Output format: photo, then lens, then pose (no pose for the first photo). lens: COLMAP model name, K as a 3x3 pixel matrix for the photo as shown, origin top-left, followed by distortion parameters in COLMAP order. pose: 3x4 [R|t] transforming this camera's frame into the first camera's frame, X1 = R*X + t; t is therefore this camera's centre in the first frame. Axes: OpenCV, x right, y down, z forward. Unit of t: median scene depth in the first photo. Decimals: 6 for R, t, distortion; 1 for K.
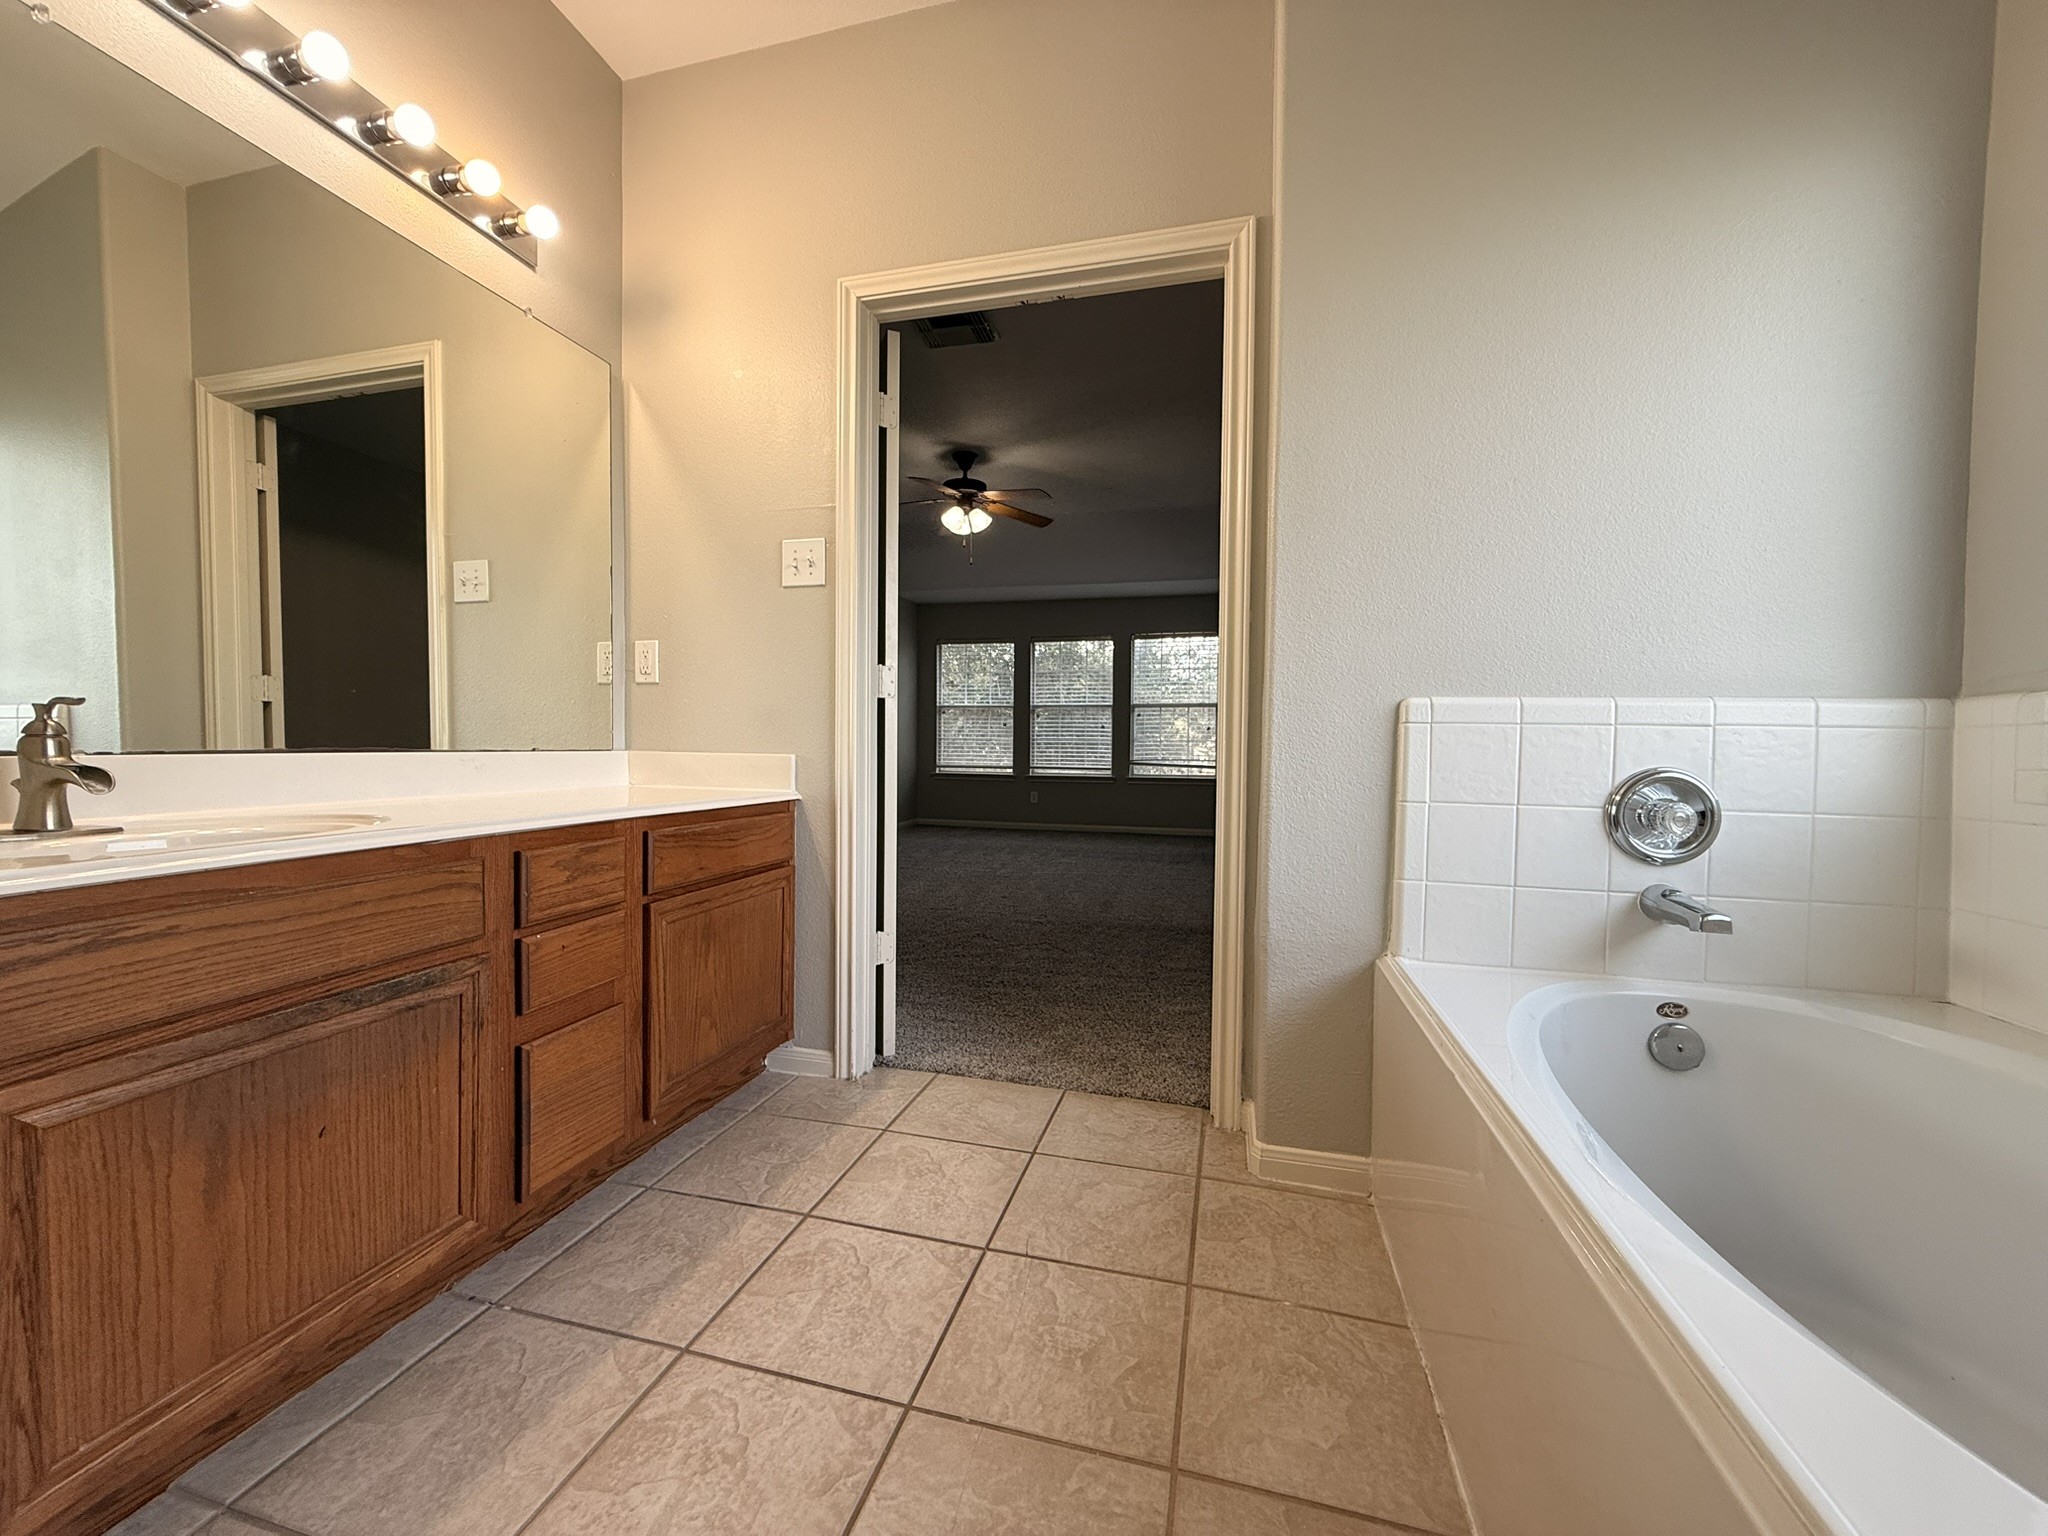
lens RADIAL K [[815.0, 0, 1022.5], [0, 815.0, 772.4], [0, 0, 1]] dist [-0.000155, -0.000007]
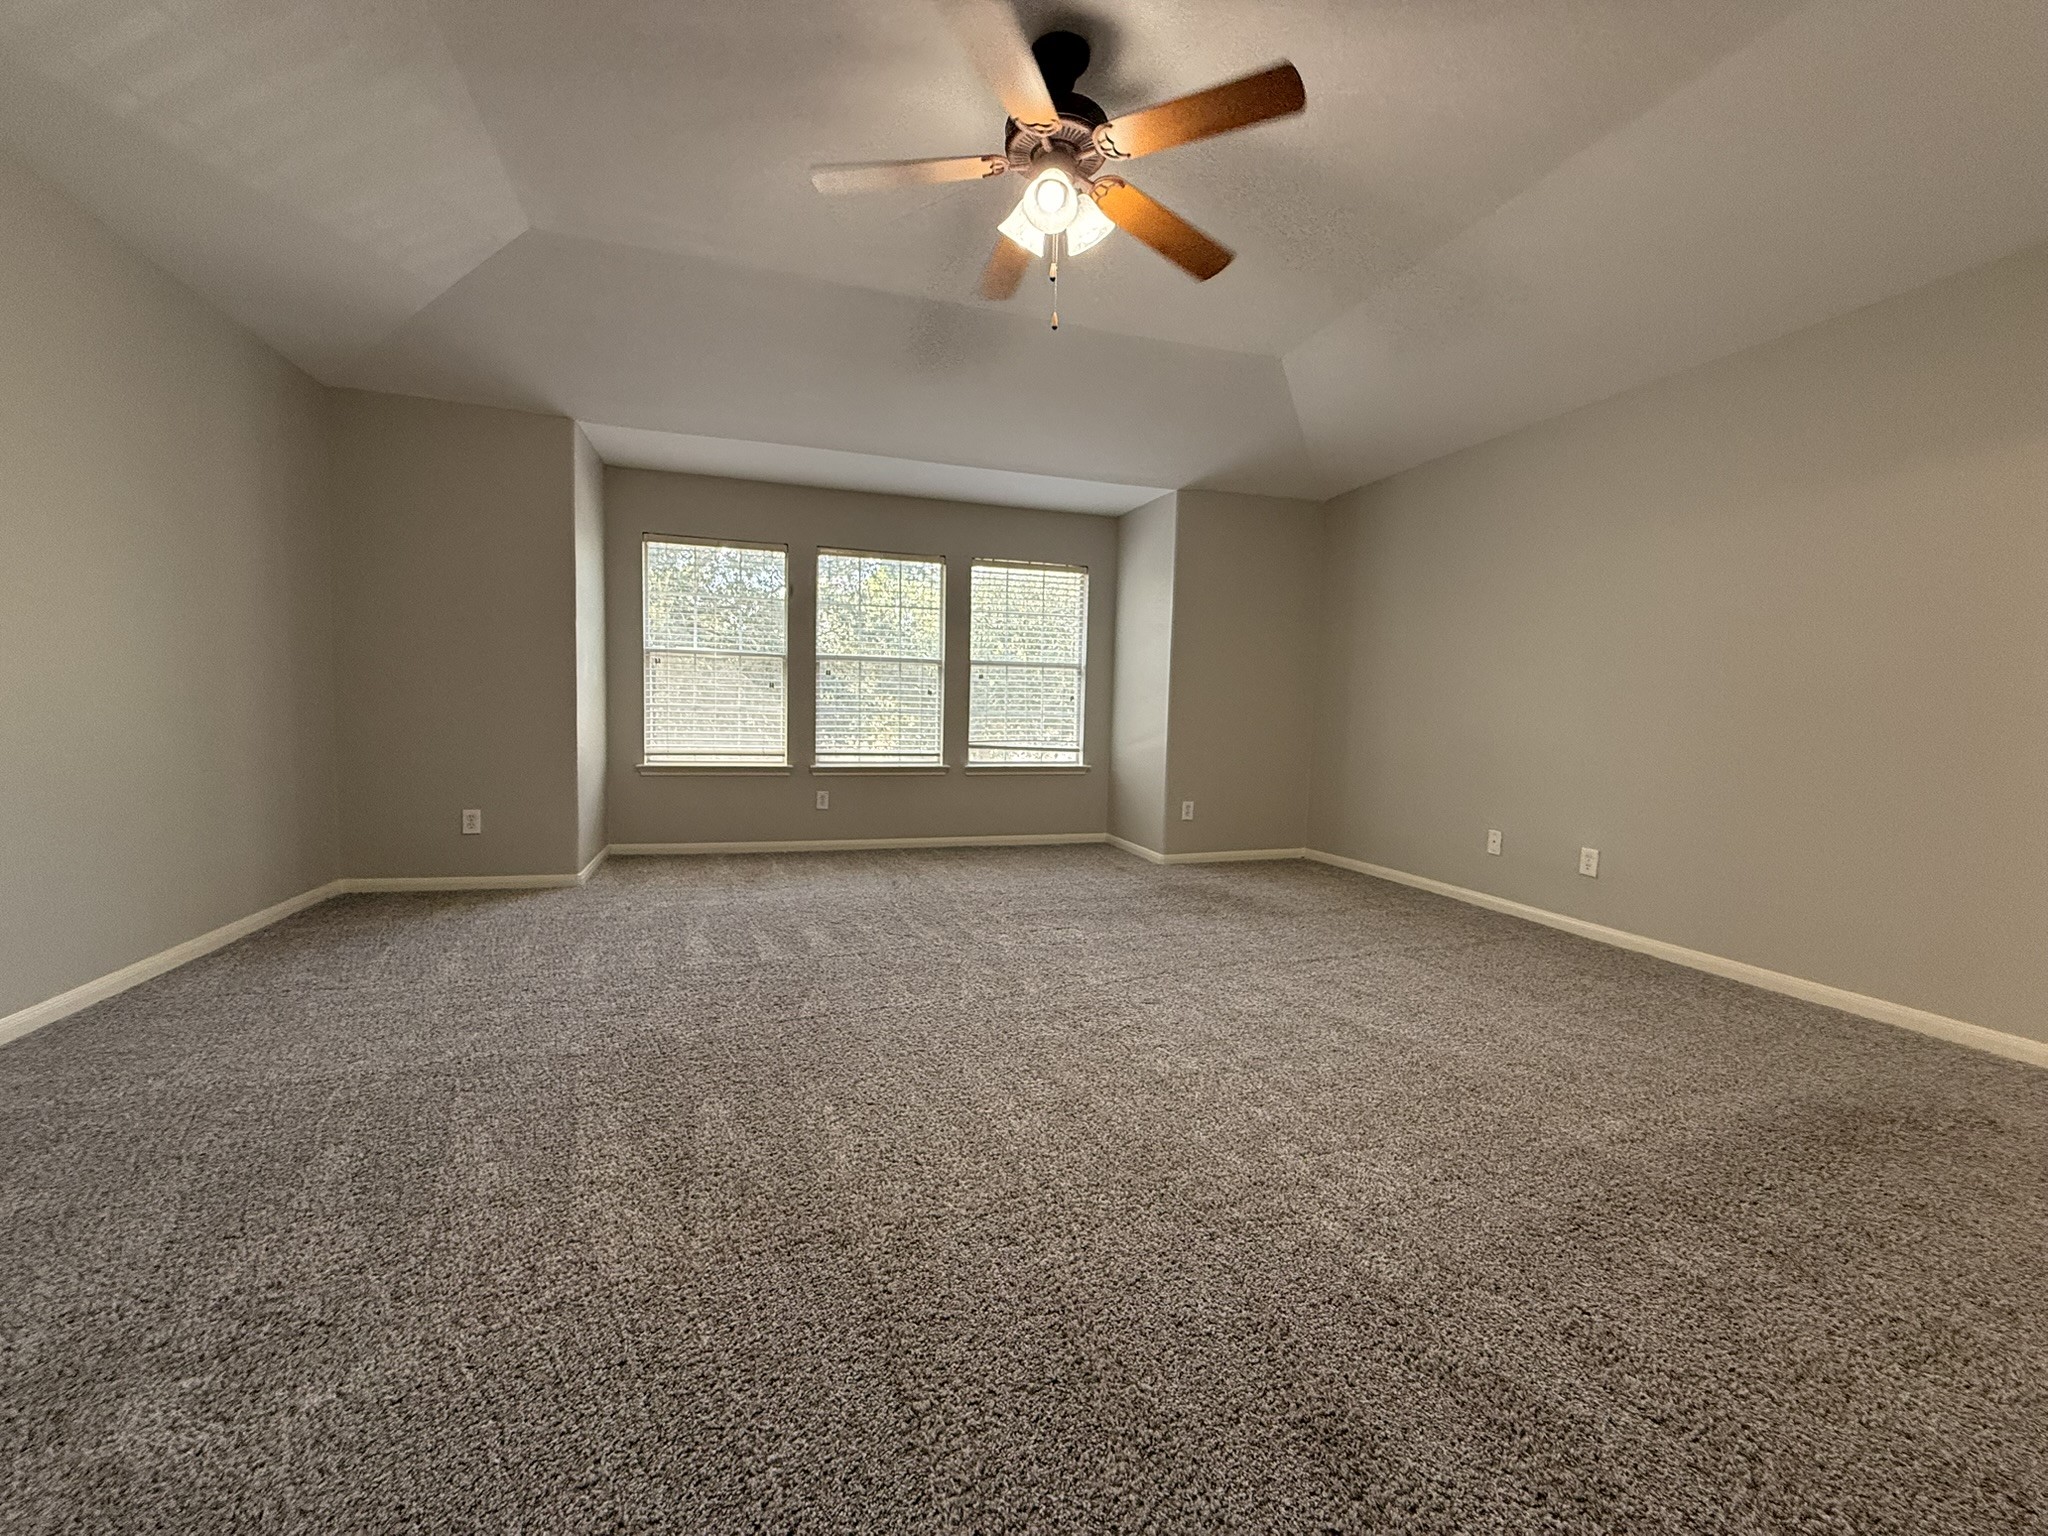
lens RADIAL K [[815.0, 0, 1019.2], [0, 815.0, 767.7], [0, 0, 1]] dist [-0.000155, -0.000007]
pose [[0.813366, -0.021447, 0.581357, -0.231036], [0.014795, 0.999760, 0.016182, -0.003544], [-0.581564, -0.004561, 0.813488, 0.408932]]
